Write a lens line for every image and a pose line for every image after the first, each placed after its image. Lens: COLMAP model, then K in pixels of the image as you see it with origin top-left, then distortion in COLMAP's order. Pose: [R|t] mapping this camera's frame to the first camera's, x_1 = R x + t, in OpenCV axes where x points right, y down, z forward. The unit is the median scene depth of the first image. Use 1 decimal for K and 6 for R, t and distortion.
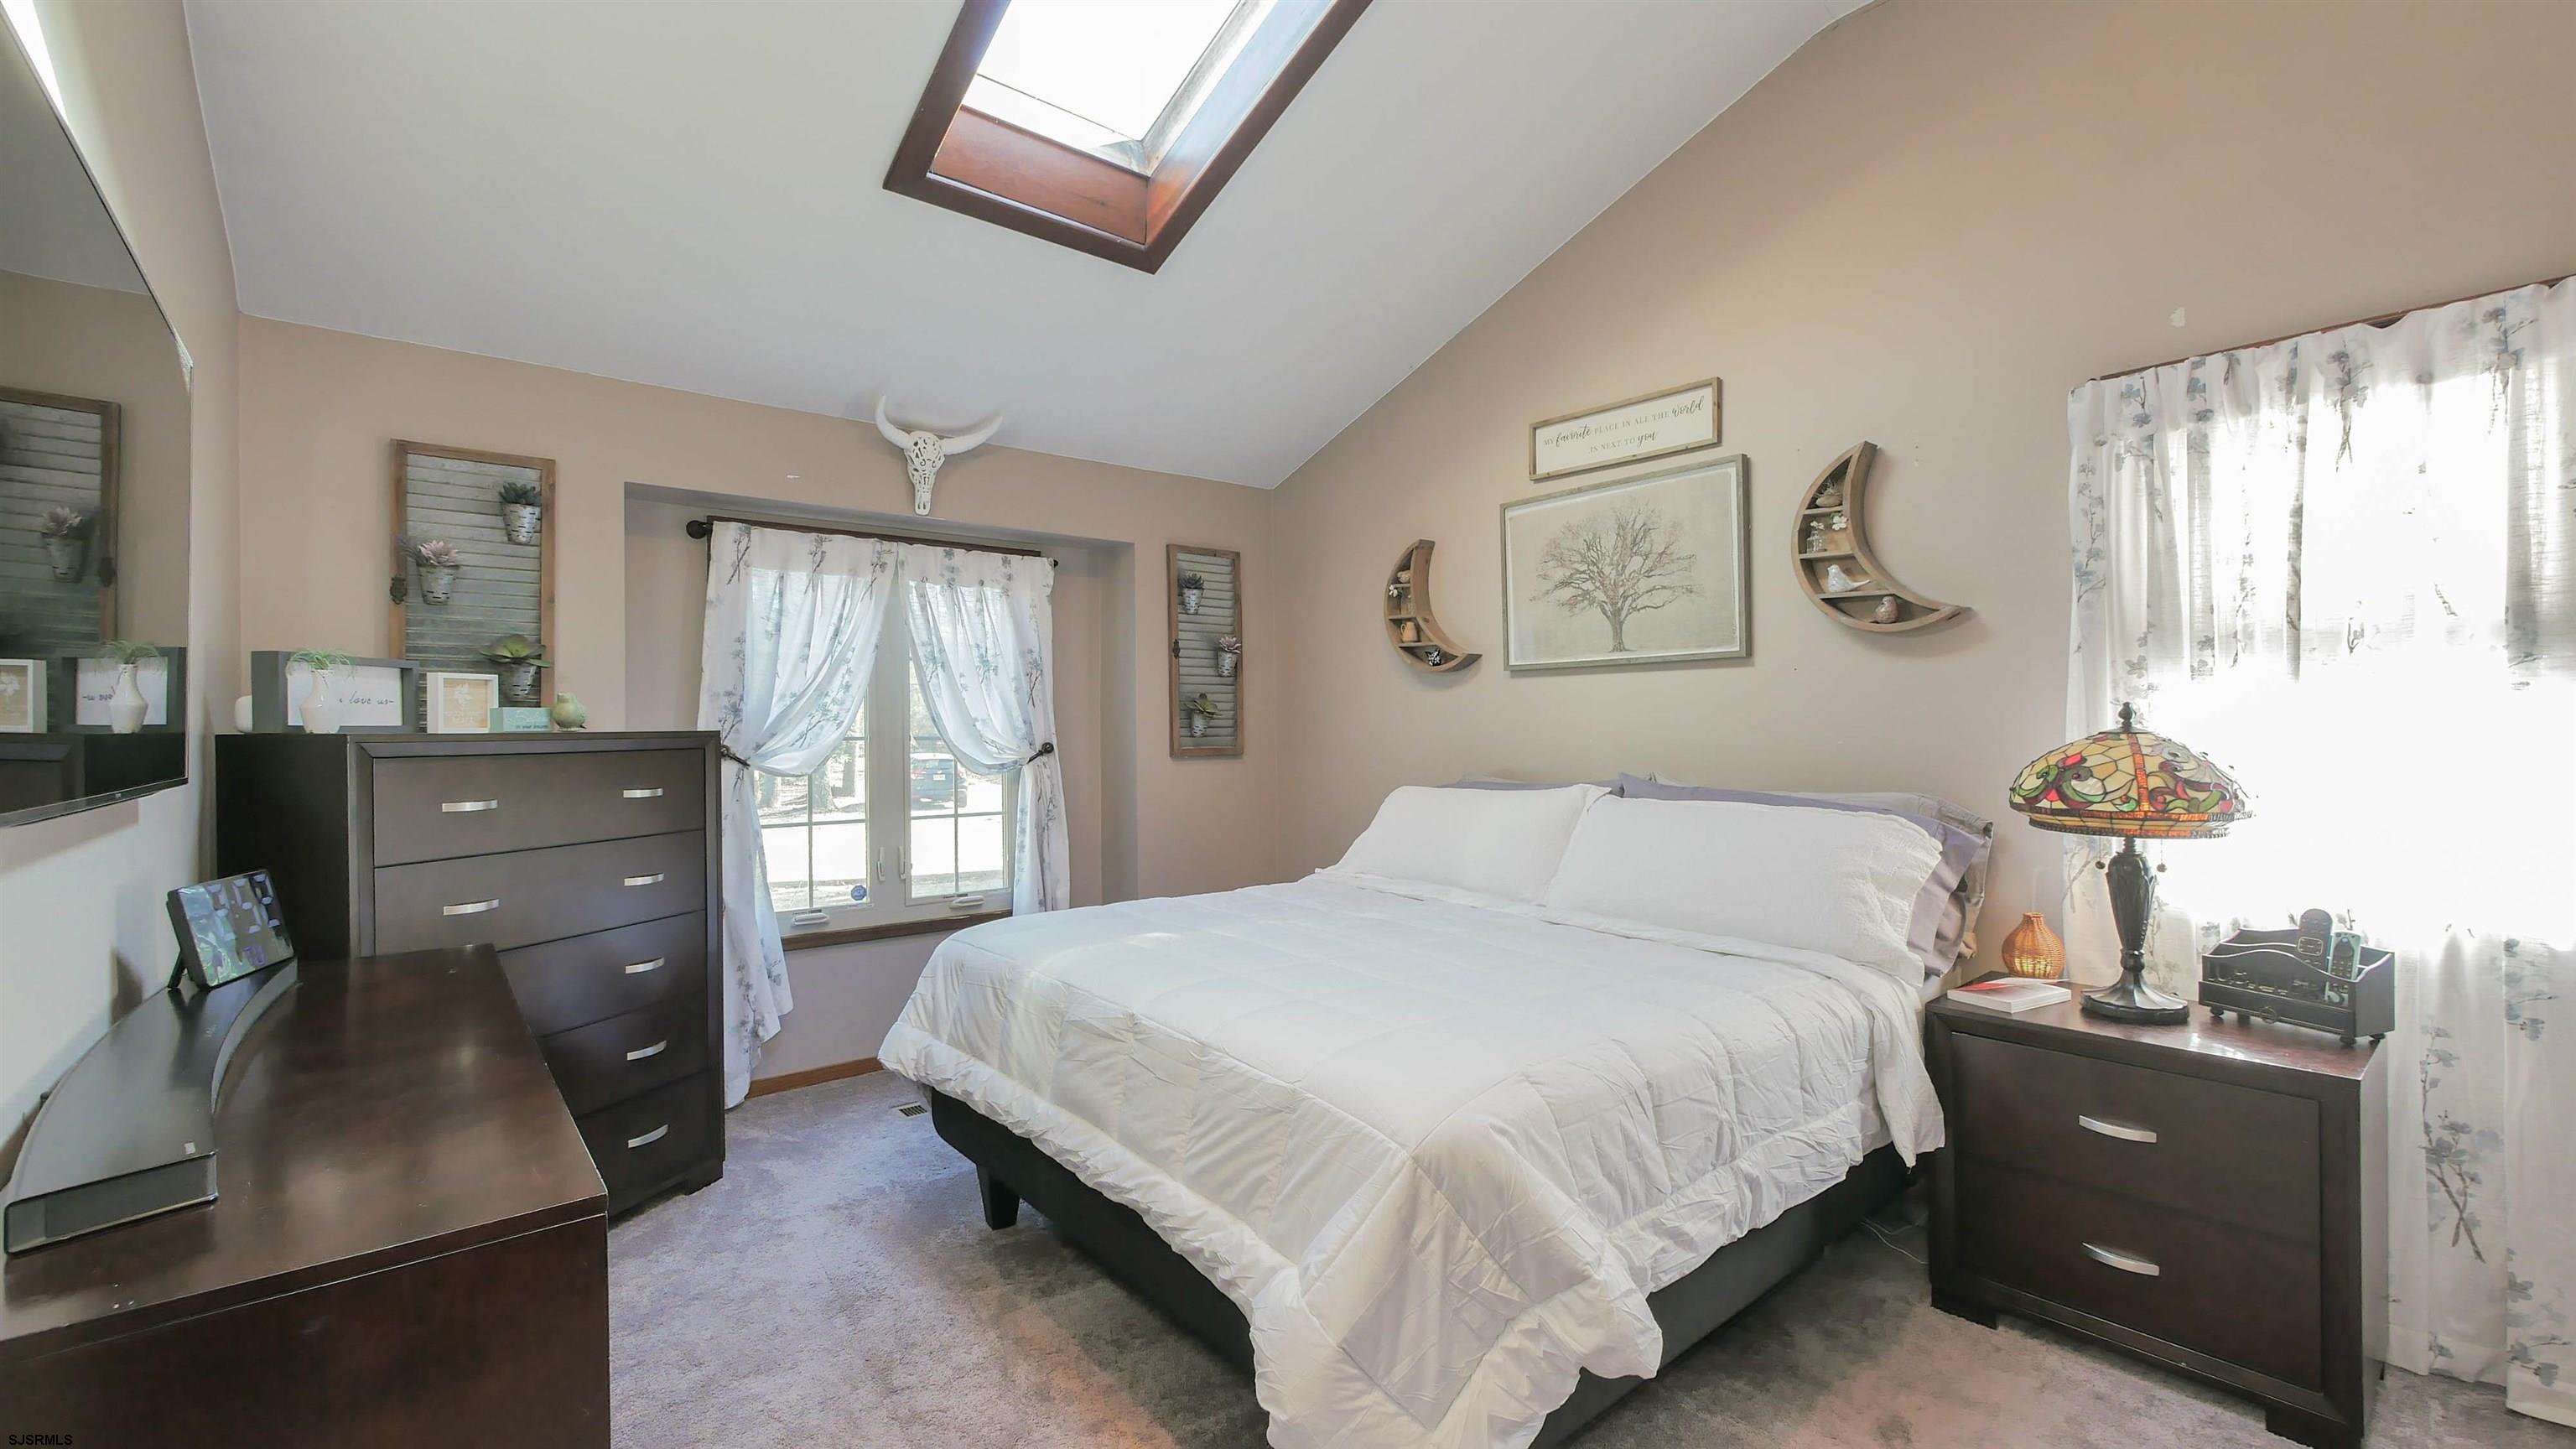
lens RADIAL K [[1063.1, 0, 1271.1], [0, 1063.1, 722.2], [0, 0, 1]] dist [-0.007744, 0.000364]
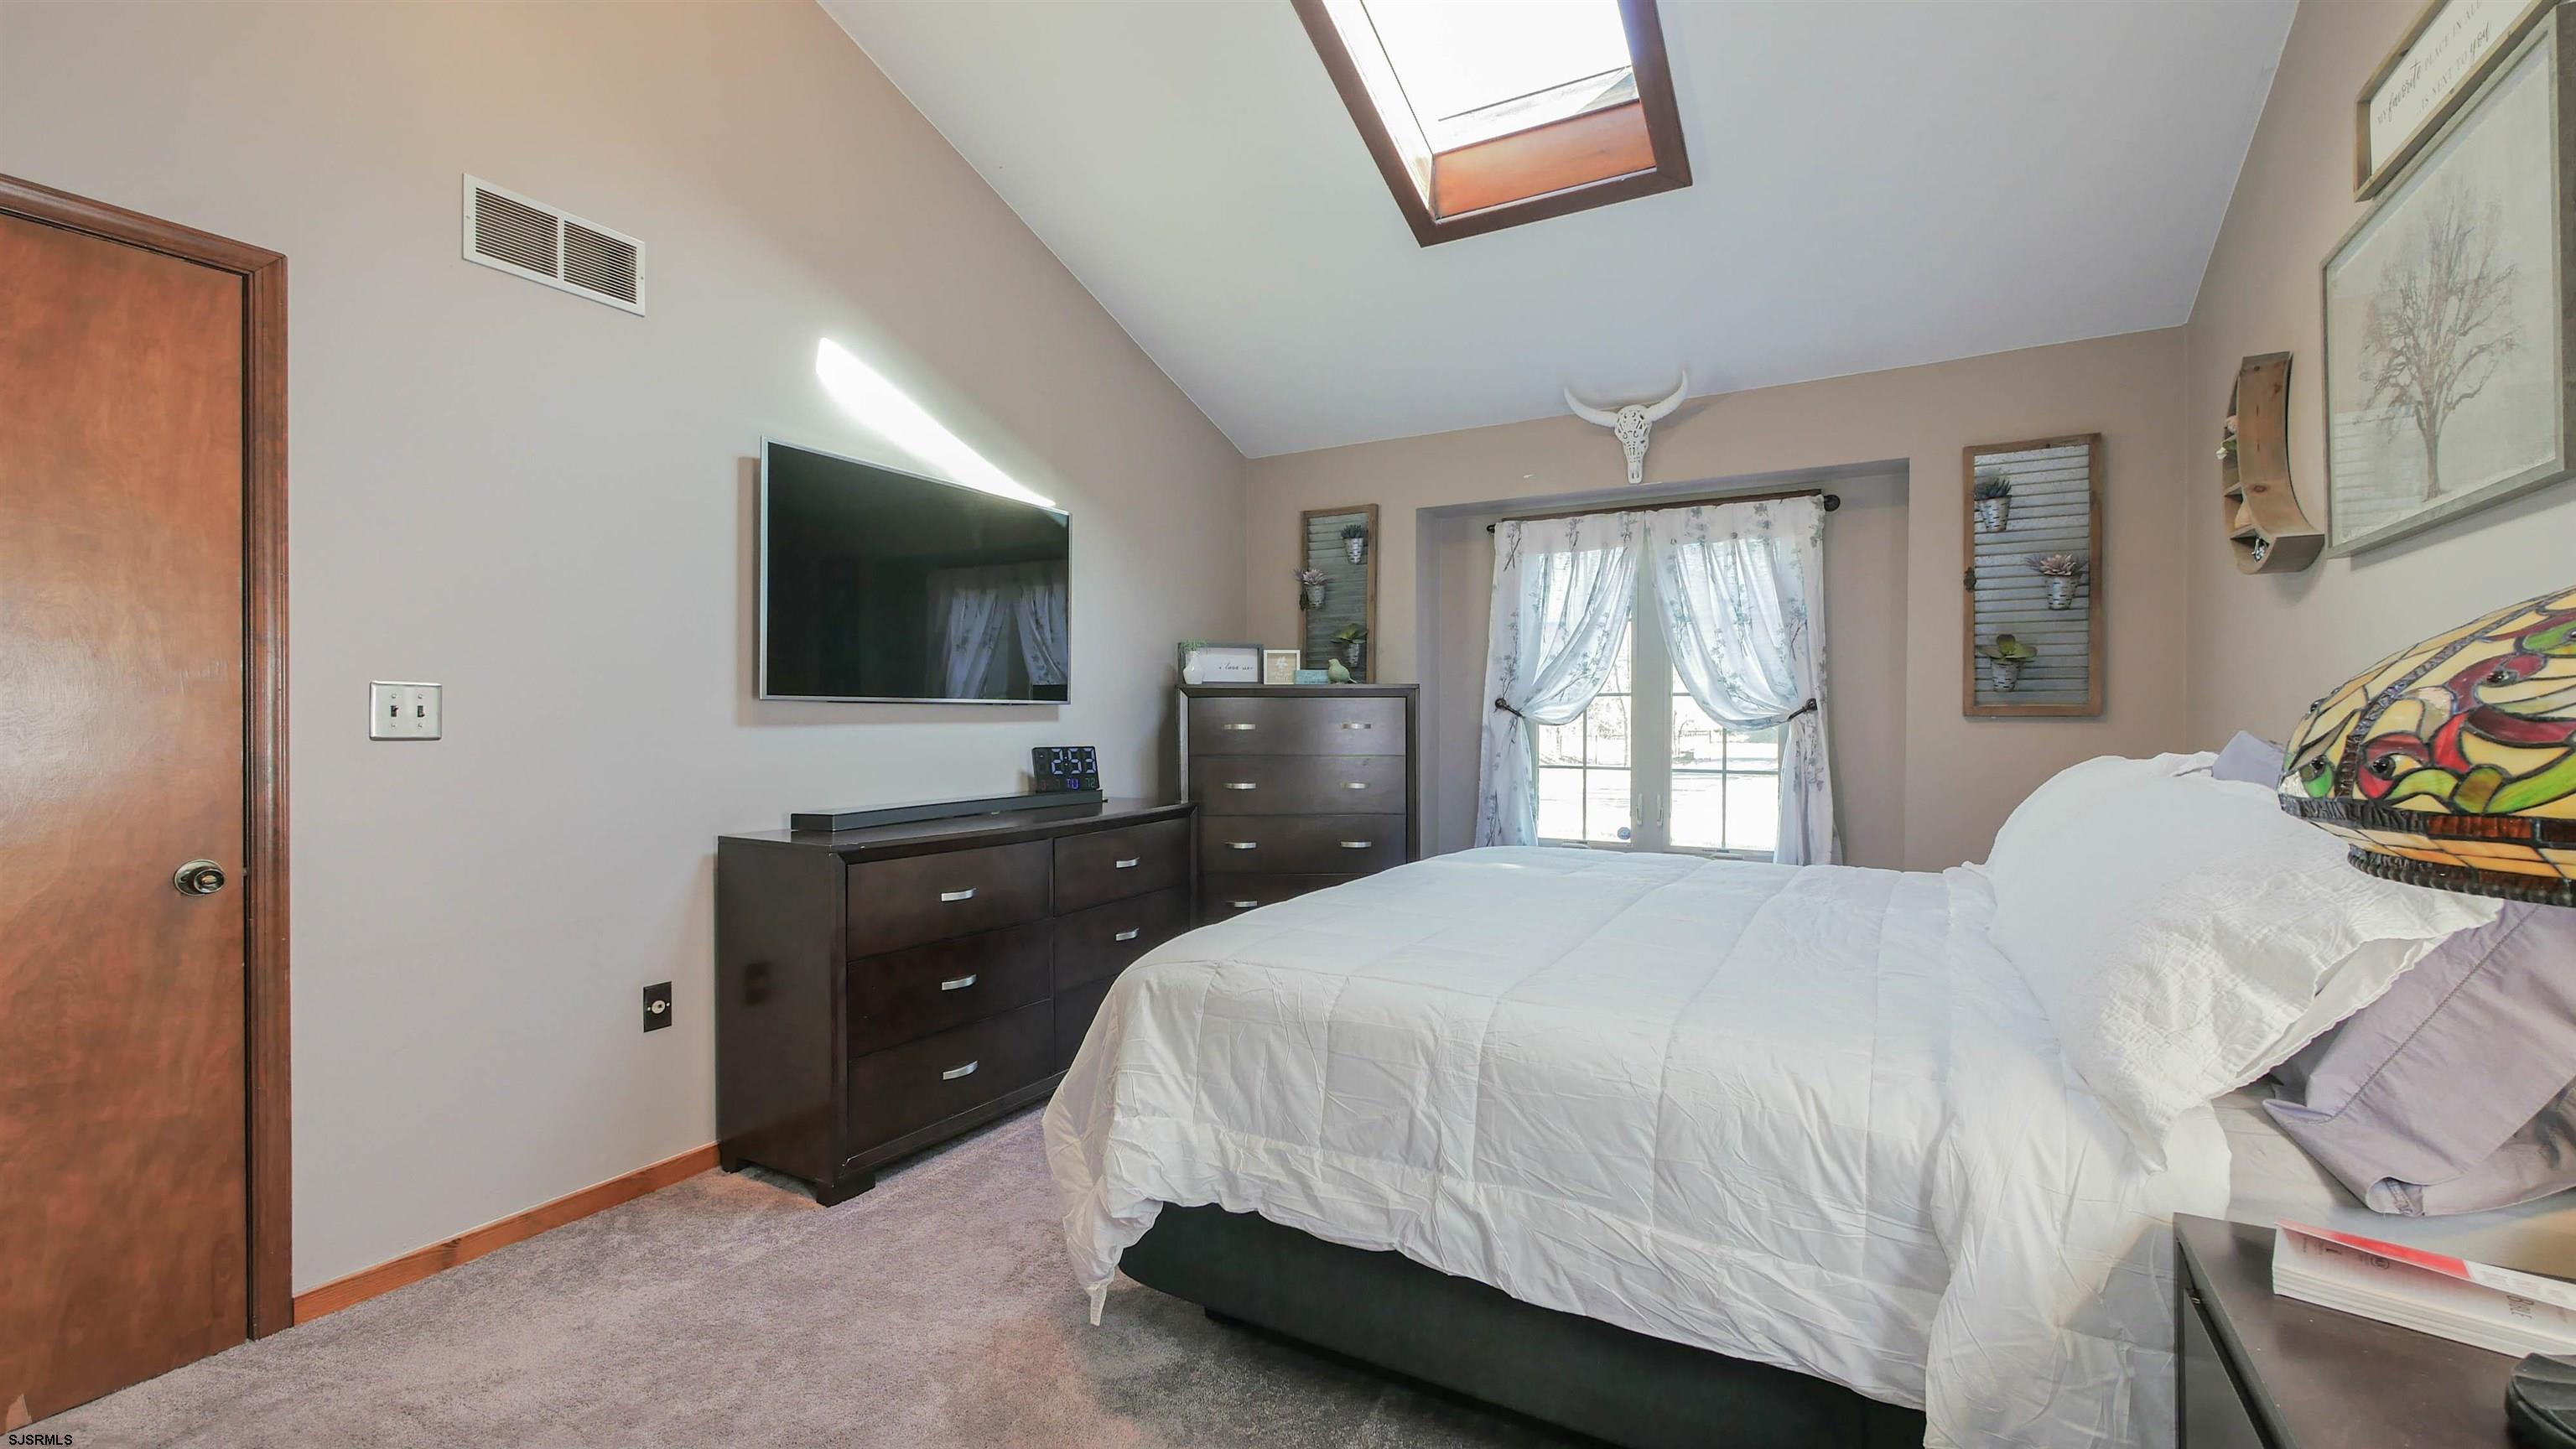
lens RADIAL K [[1059.3, 0, 1277.9], [0, 1059.3, 717.2], [0, 0, 1]] dist [-0.008014, 0.000180]
pose [[0.343310, 0.010601, -0.939162, 0.538717], [-0.000099, 0.999937, 0.011251, 0.027734], [0.939222, -0.003770, 0.343289, 0.286820]]
